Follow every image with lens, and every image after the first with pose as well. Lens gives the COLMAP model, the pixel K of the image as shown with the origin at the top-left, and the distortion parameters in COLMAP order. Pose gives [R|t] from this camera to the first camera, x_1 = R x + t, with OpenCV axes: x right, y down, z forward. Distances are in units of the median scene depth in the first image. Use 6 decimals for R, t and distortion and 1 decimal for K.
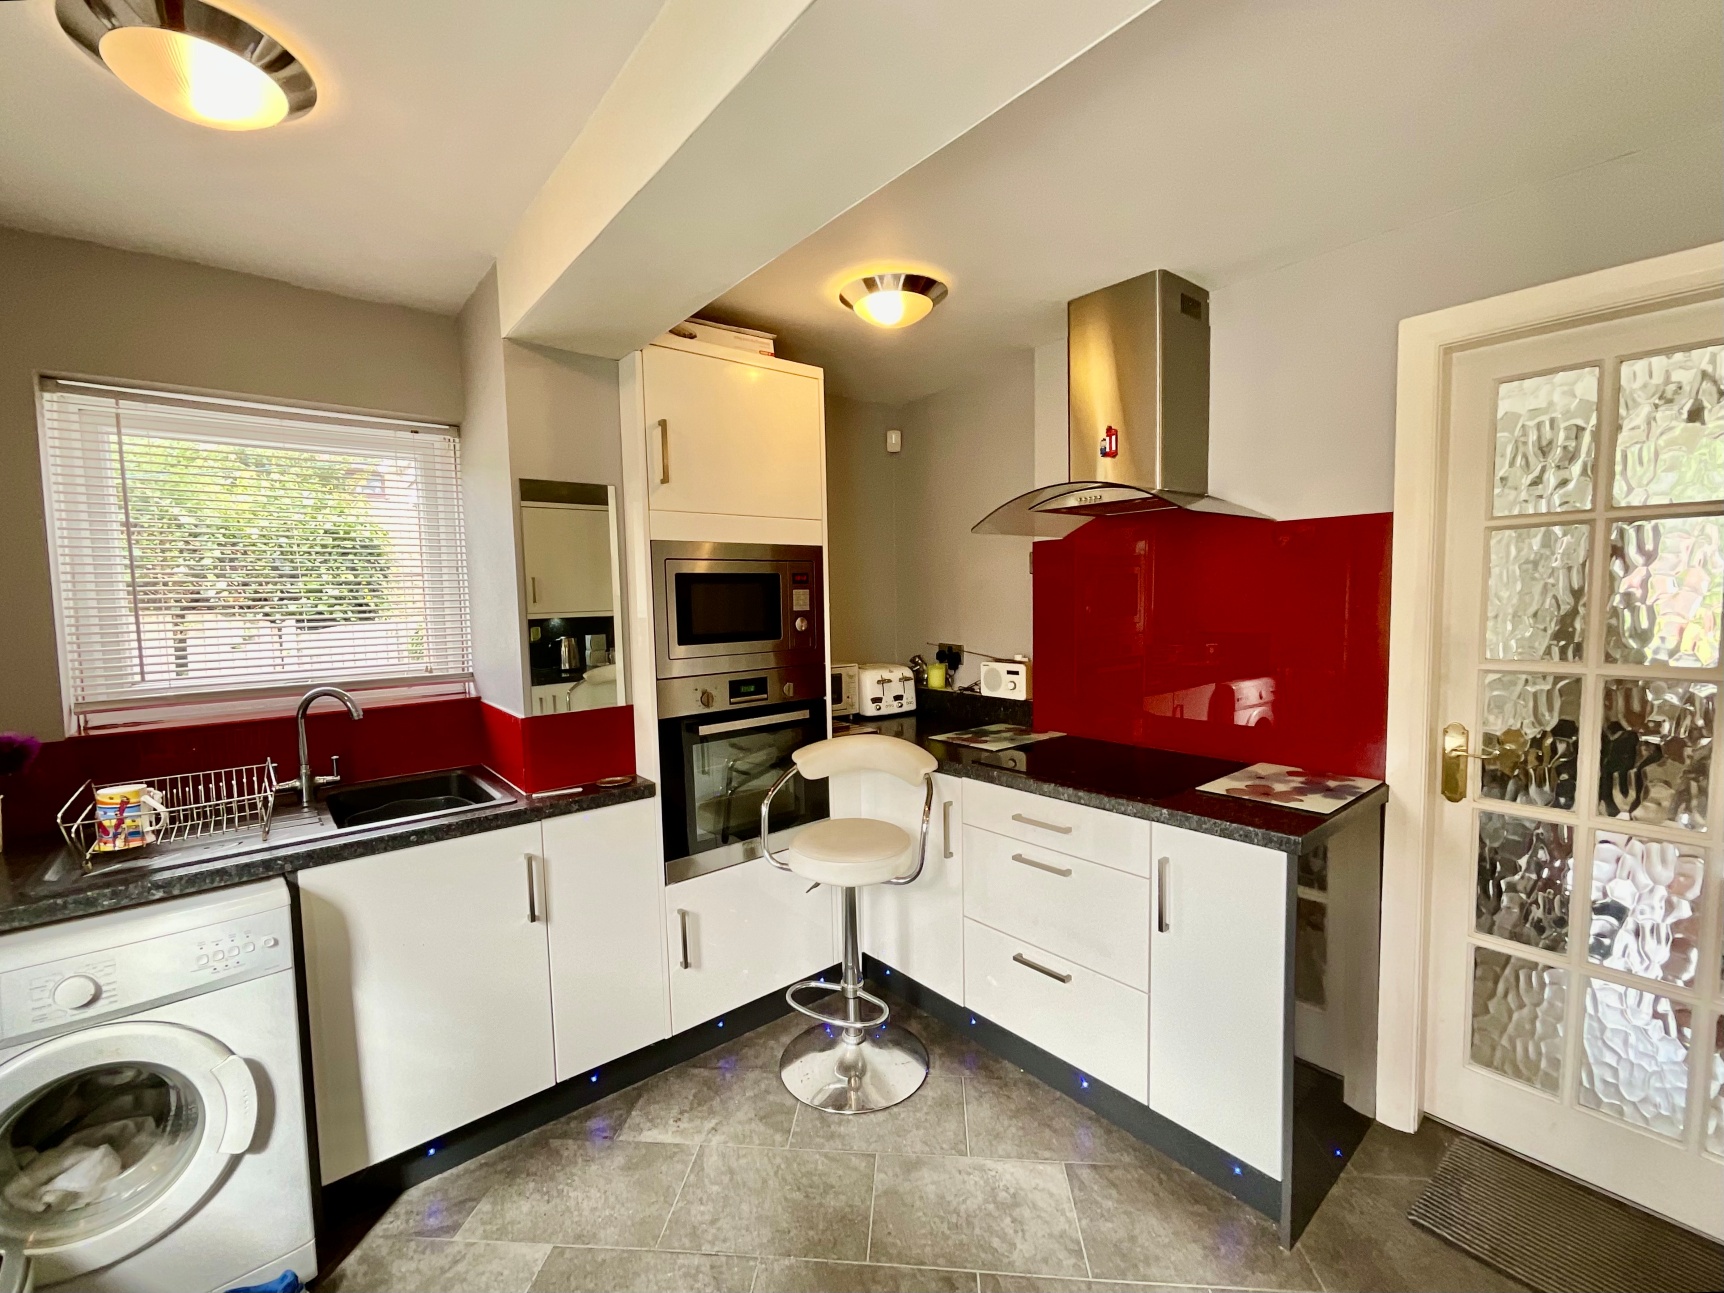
lens RADIAL K [[730.9, 0, 864.1], [0, 730.9, 639.2], [0, 0, 1]] dist [-0.004757, 0.000764]
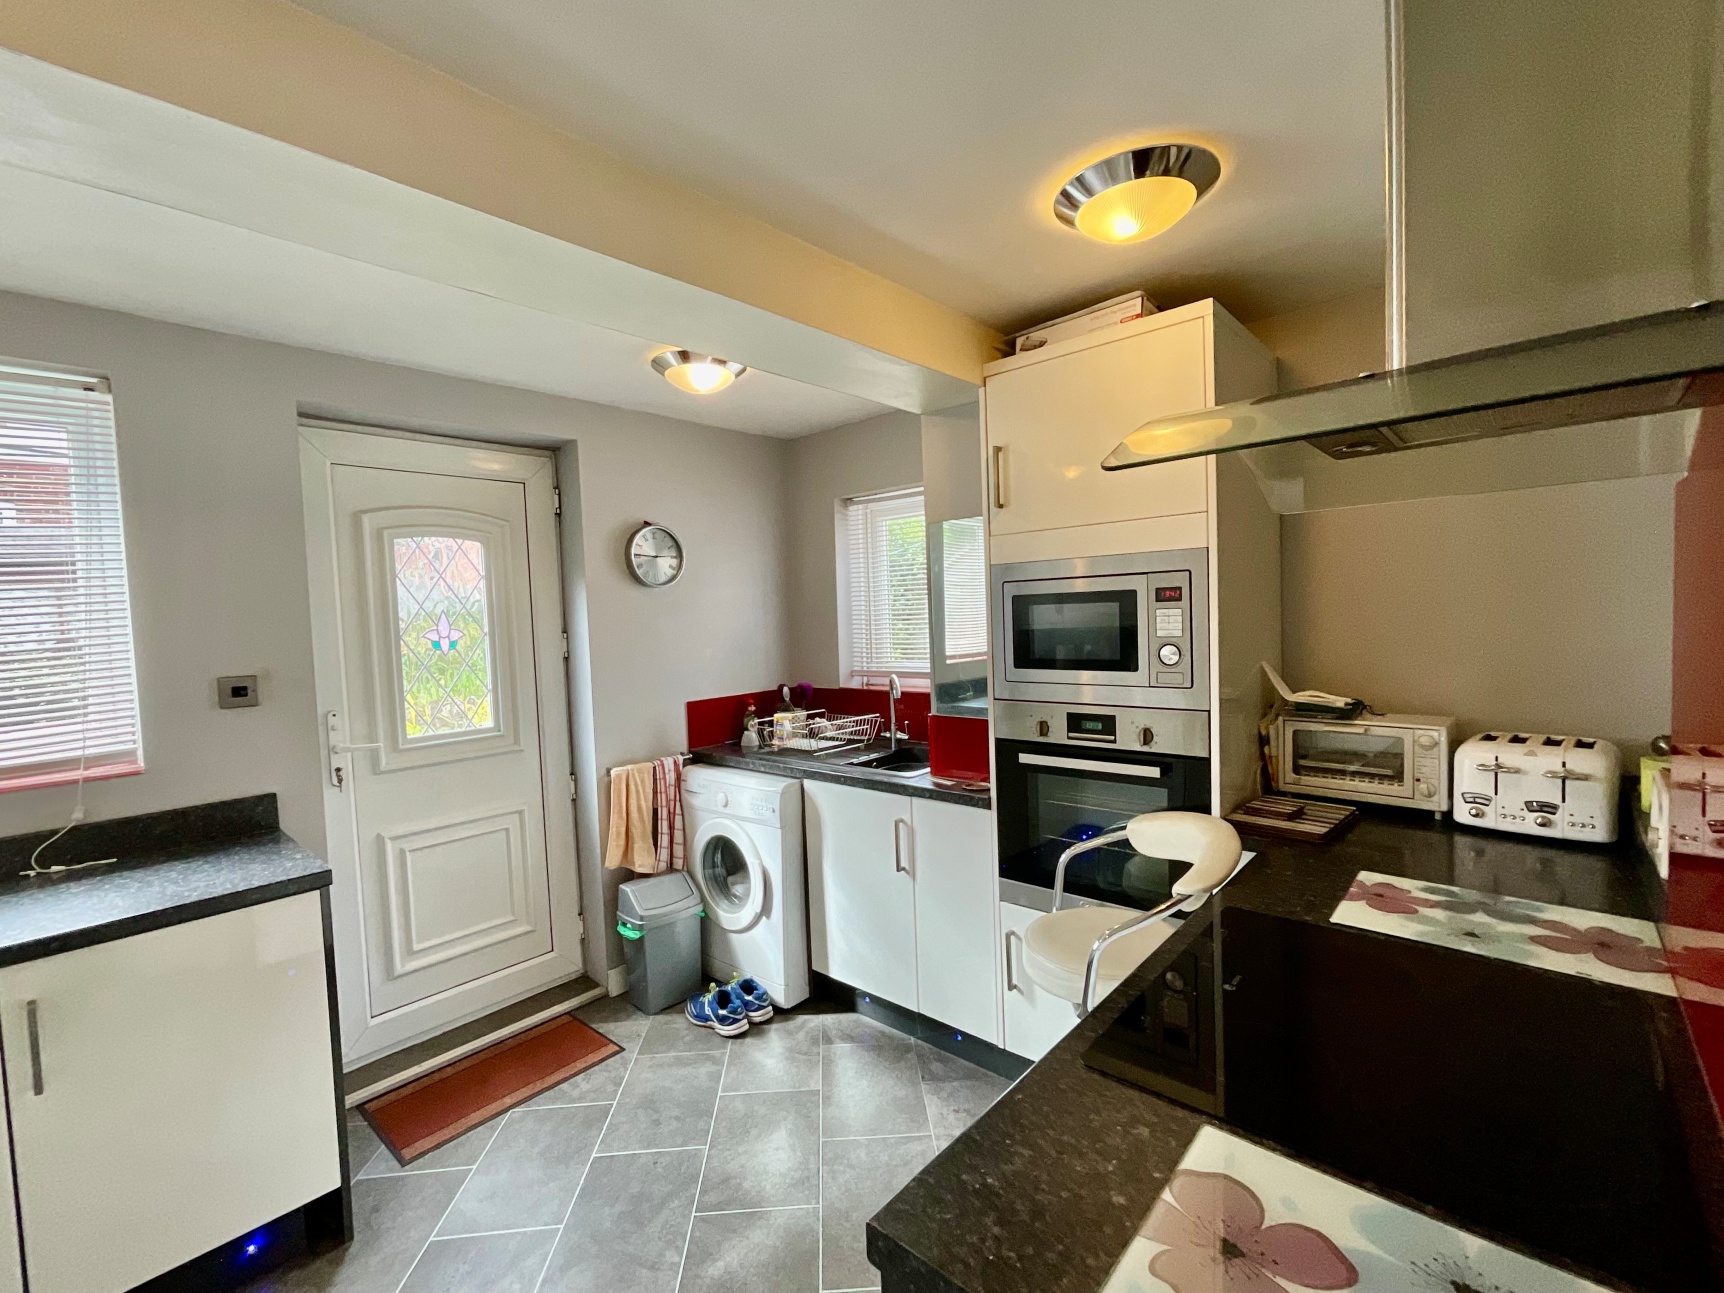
lens RADIAL K [[730.9, 0, 864.9], [0, 730.9, 648.8], [0, 0, 1]] dist [-0.004757, 0.000764]
pose [[0.160677, 0.057727, -0.985317, 0.681732], [-0.037583, 0.997922, 0.052337, -0.060646], [0.986291, 0.028621, 0.162513, 0.627819]]
